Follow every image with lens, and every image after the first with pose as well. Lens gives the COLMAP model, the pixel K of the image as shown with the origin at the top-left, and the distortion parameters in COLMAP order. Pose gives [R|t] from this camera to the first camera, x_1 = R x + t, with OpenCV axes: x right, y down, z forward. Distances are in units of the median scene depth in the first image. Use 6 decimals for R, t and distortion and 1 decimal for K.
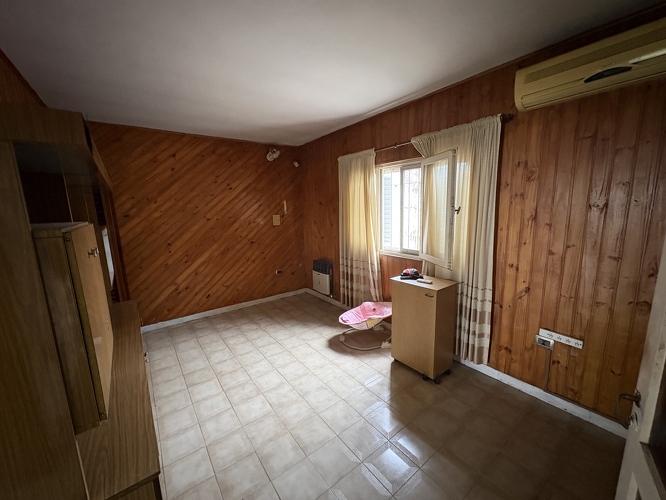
lens RADIAL K [[264.8, 0, 335.7], [0, 264.8, 249.0], [0, 0, 1]] dist [-0.000698, 0.000187]
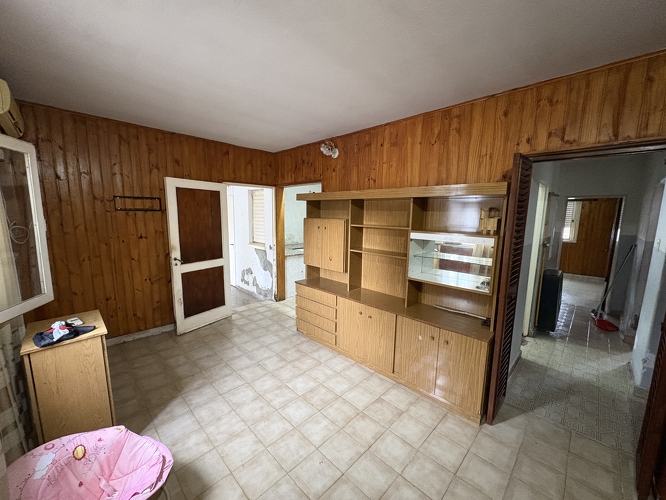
lens RADIAL K [[264.8, 0, 336.4], [0, 264.8, 252.0], [0, 0, 1]] dist [-0.000698, 0.000187]
pose [[-0.989215, 0.034716, -0.142300, -0.287703], [-0.011115, 0.950913, 0.309257, -0.302689], [0.146051, 0.307503, -0.940272, 1.798651]]
